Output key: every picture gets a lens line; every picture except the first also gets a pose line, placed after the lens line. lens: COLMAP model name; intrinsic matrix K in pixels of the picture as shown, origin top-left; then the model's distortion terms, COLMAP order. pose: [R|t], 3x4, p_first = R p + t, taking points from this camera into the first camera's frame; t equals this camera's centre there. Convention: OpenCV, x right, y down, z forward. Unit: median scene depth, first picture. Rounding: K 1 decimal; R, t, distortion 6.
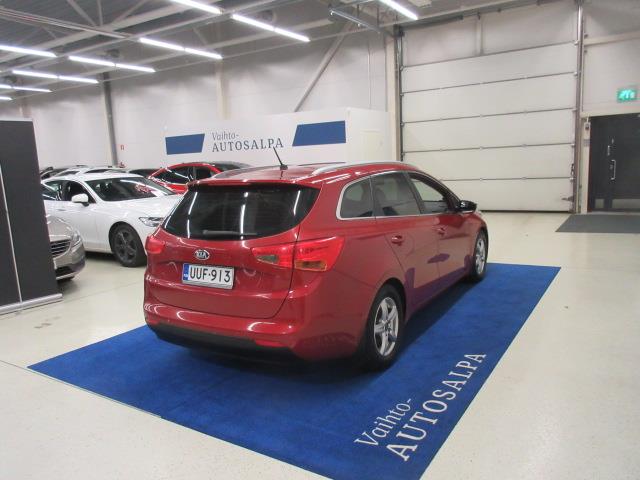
lens RADIAL K [[503.9, 0, 320.0], [0, 503.9, 240.0], [0, 0, 1]] dist [0.006384, -0.004195]
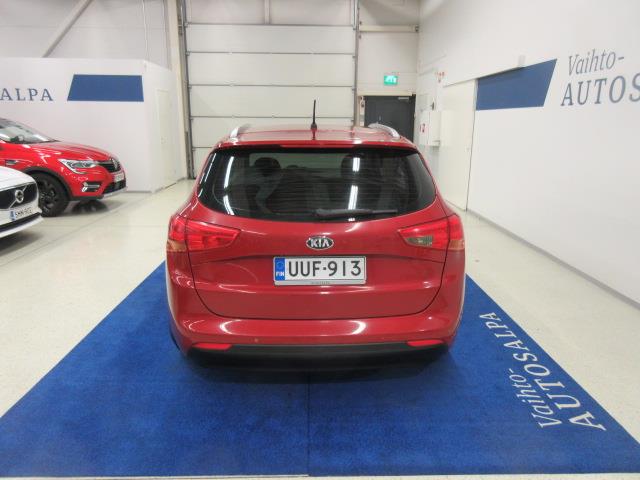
lens RADIAL K [[480.7, 0, 320.0], [0, 480.7, 240.0], [0, 0, 1]] dist [0.007666, 0.004723]
pose [[0.823193, -0.082753, 0.561698, -0.536423], [0.043254, 0.995587, 0.083286, -0.028241], [-0.566111, -0.044264, 0.823140, 0.365593]]
